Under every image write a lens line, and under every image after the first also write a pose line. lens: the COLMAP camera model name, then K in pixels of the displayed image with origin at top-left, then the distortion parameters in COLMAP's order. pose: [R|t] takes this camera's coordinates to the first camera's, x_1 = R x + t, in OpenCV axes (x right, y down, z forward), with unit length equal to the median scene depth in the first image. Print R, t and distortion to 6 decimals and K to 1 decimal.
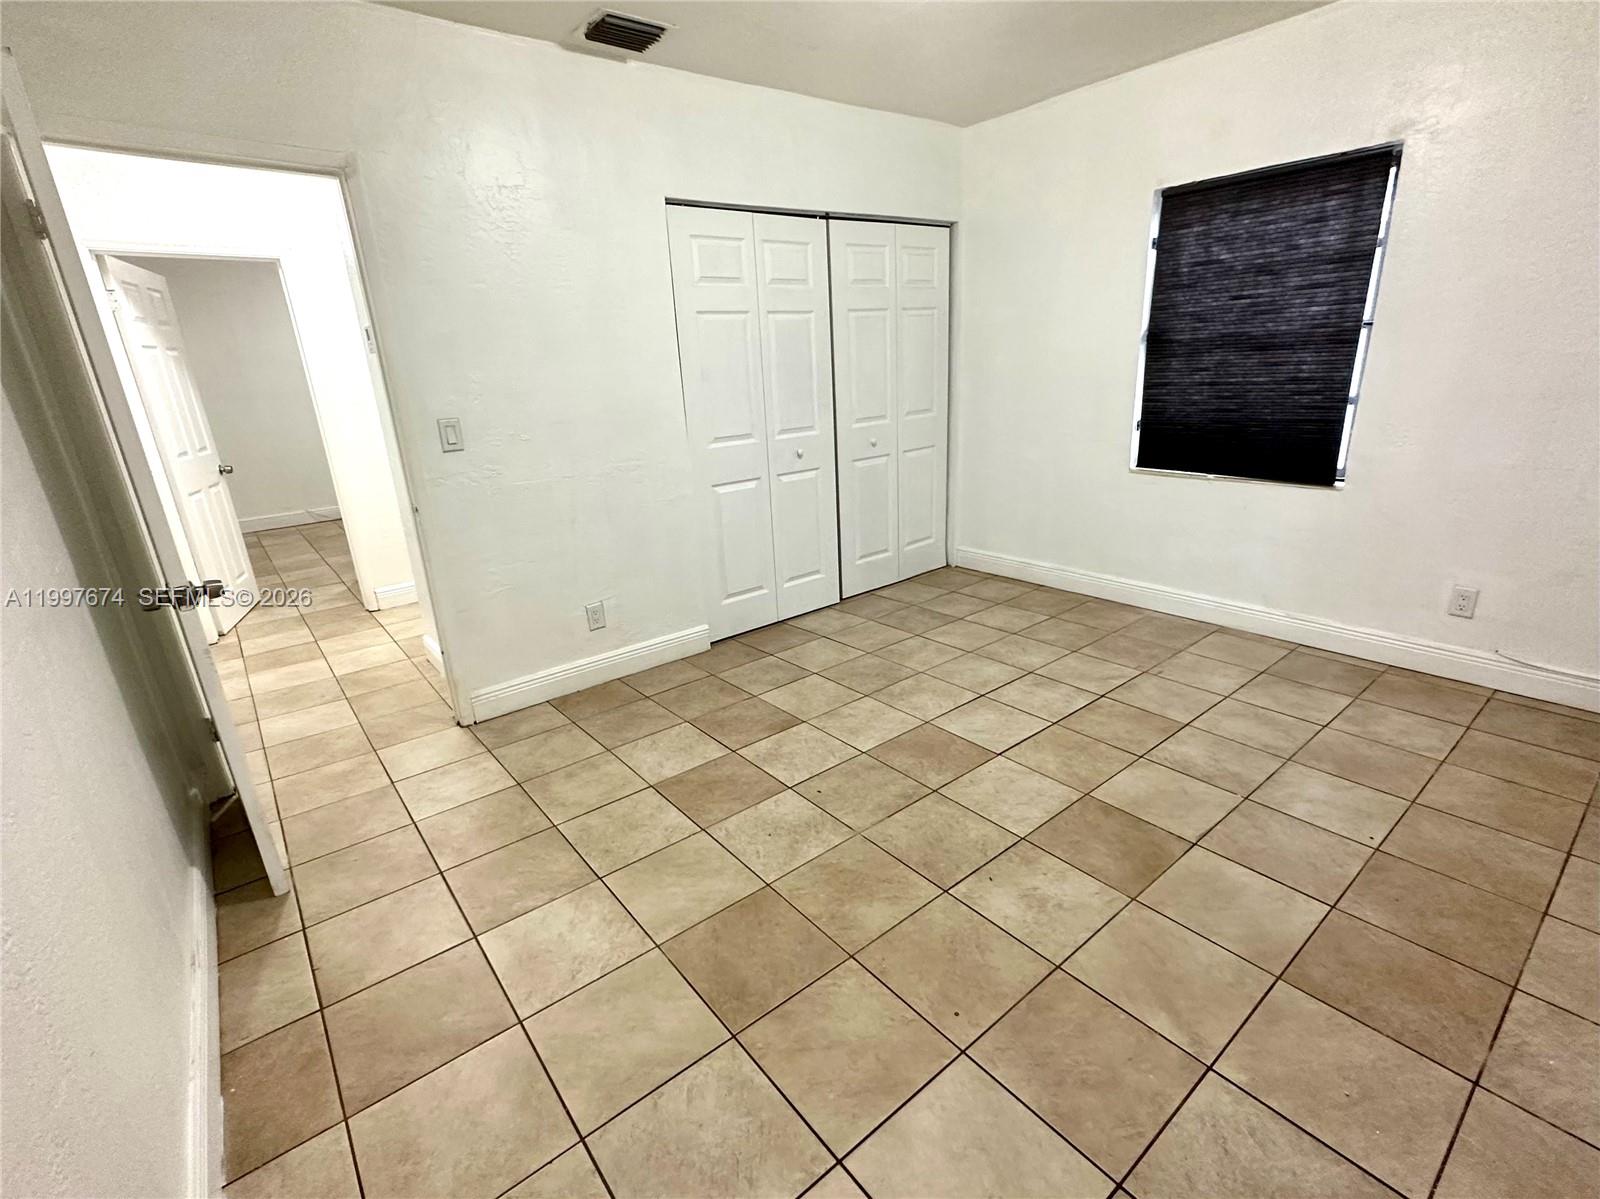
lens RADIAL K [[735.6, 0, 800.3], [0, 735.6, 601.0], [0, 0, 1]] dist [-0.000747, -0.000164]
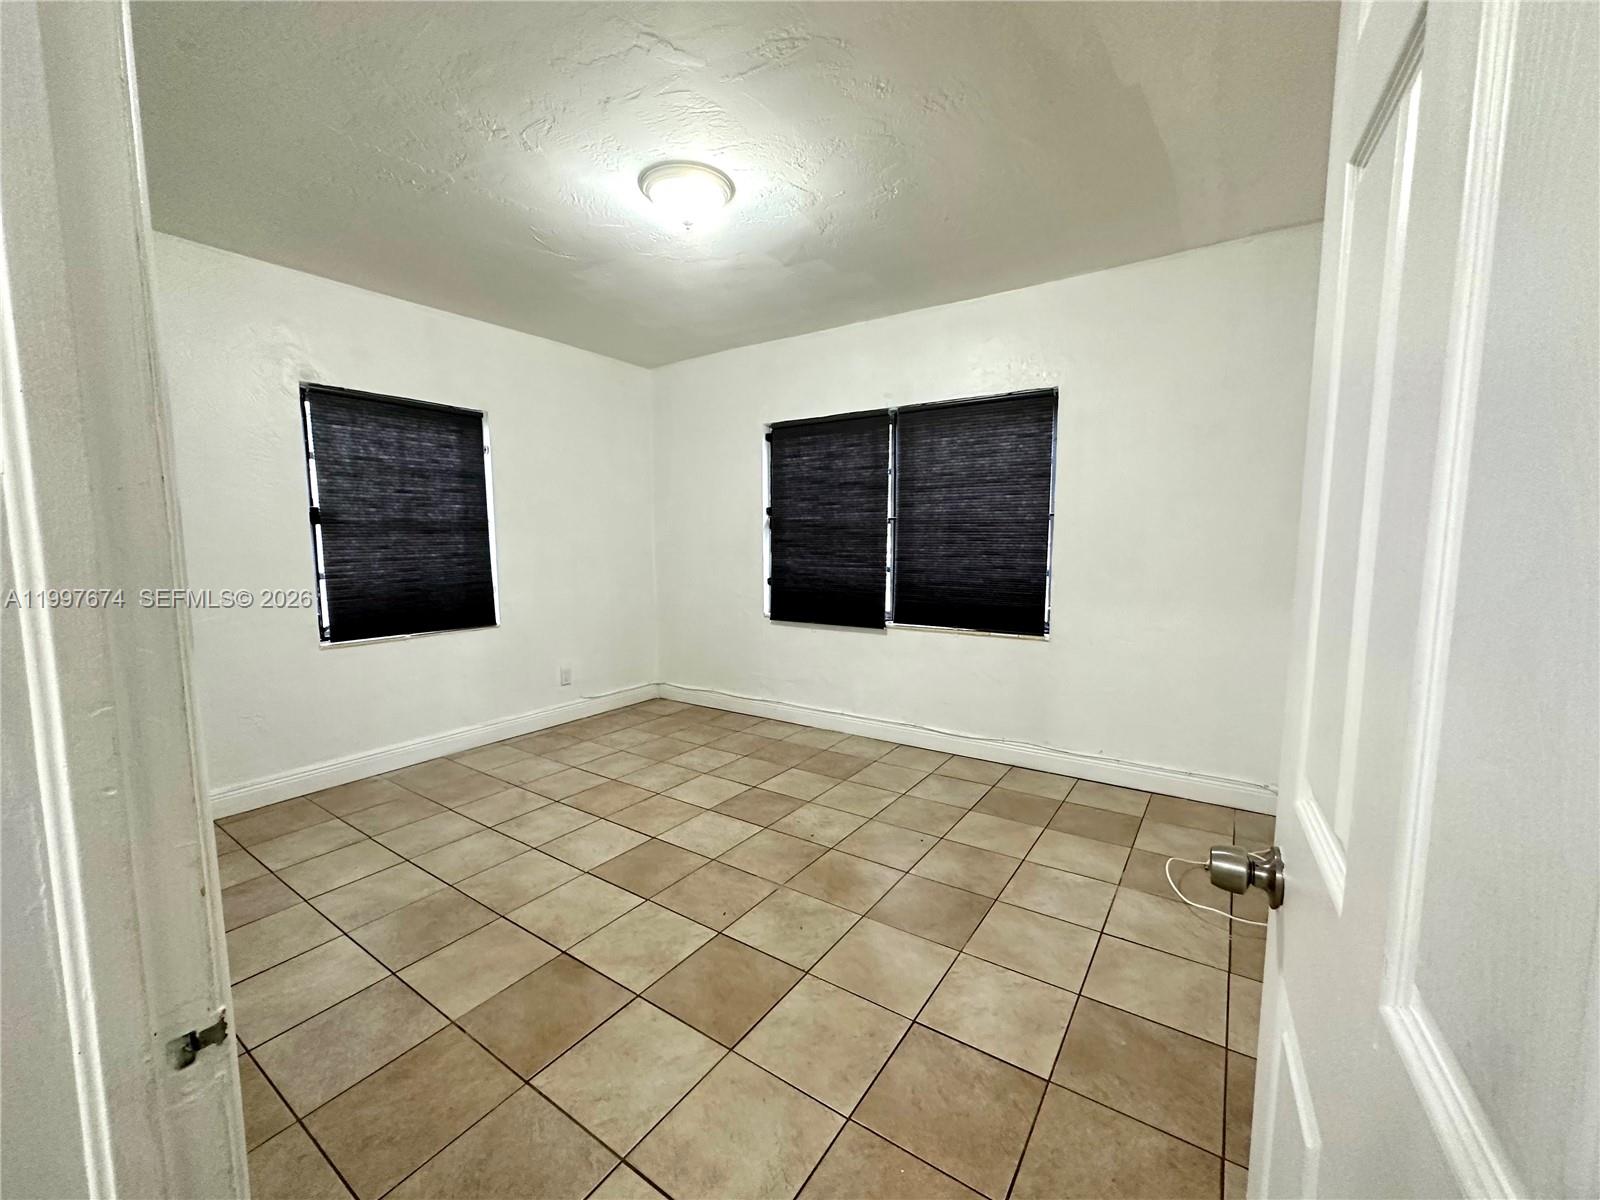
lens RADIAL K [[638.9, 0, 803.6], [0, 638.9, 600.5], [0, 0, 1]] dist [-0.005463, 0.001951]
pose [[-0.284168, -0.047707, 0.957587, -0.684833], [0.321487, 0.936200, 0.142044, -0.196074], [-0.903269, 0.348216, -0.250701, 0.799064]]
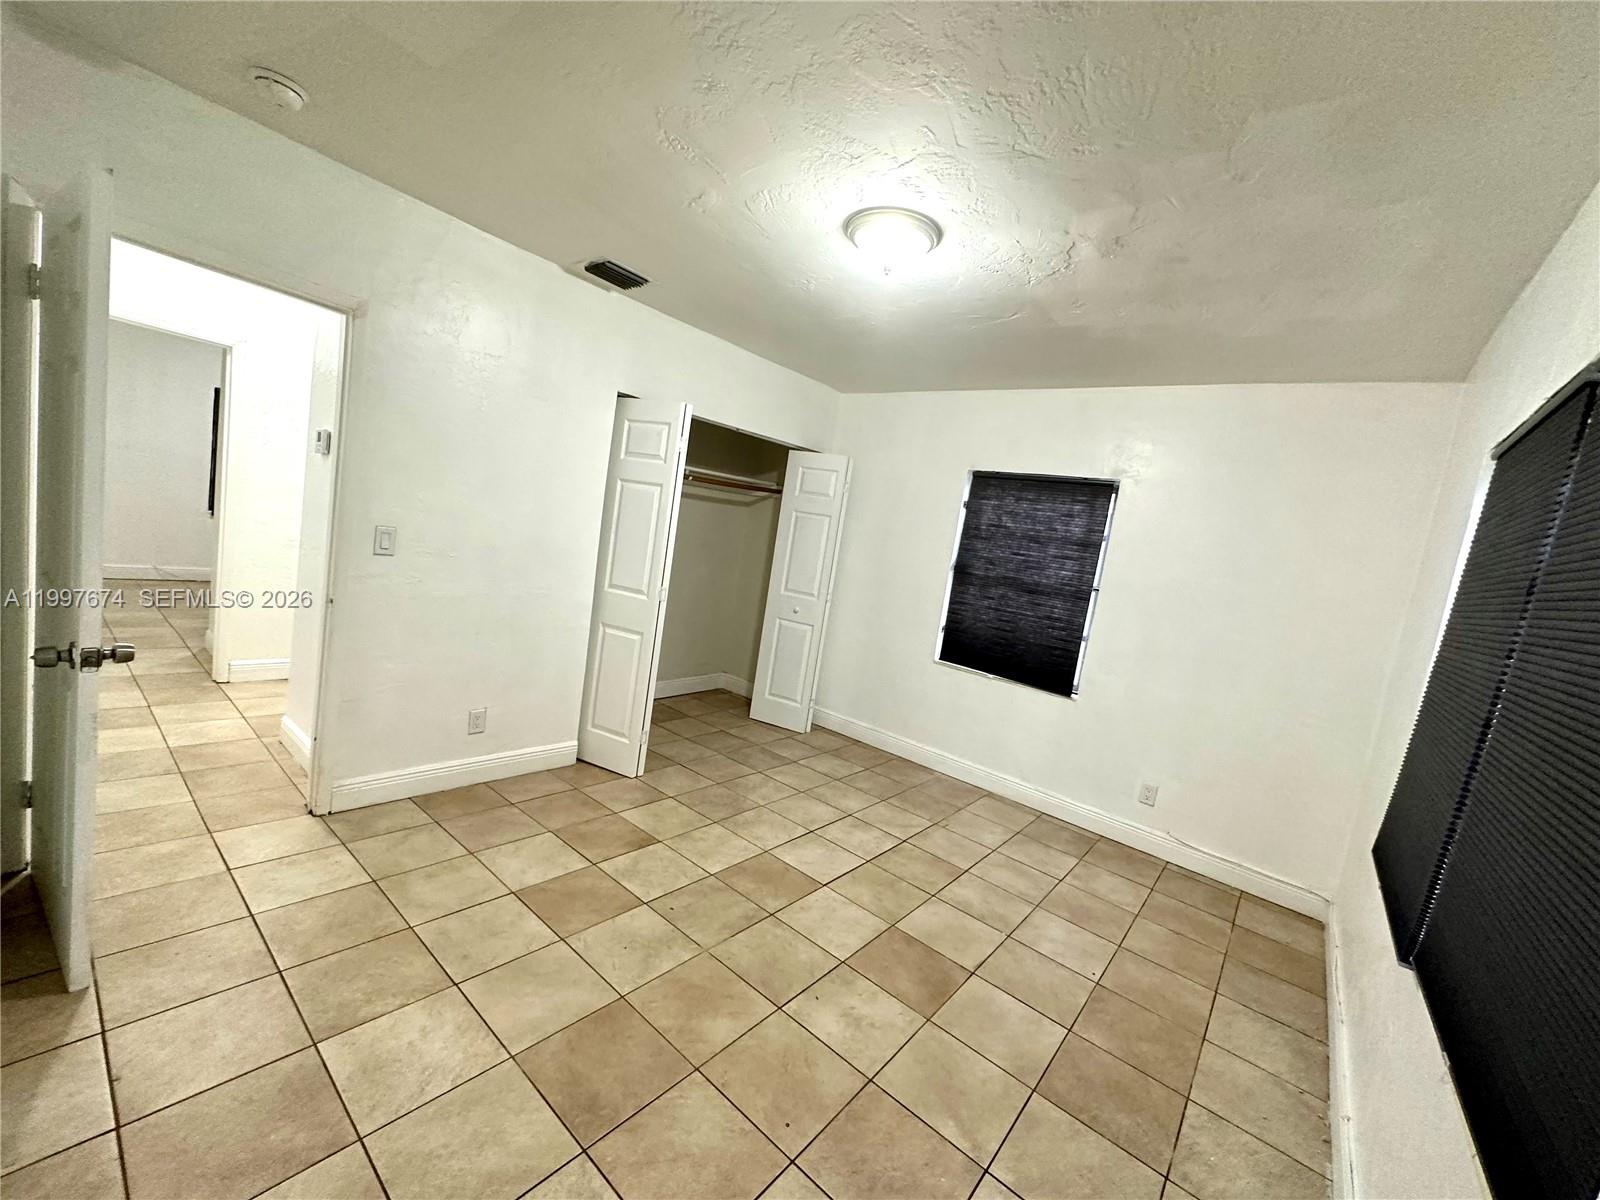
lens RADIAL K [[638.9, 0, 799.2], [0, 638.9, 602.3], [0, 0, 1]] dist [-0.005463, 0.001951]
pose [[0.958679, 0.173686, 0.225317, -0.073218], [-0.125602, 0.969039, -0.212575, -0.010066], [-0.255263, 0.175490, 0.950812, -0.049285]]
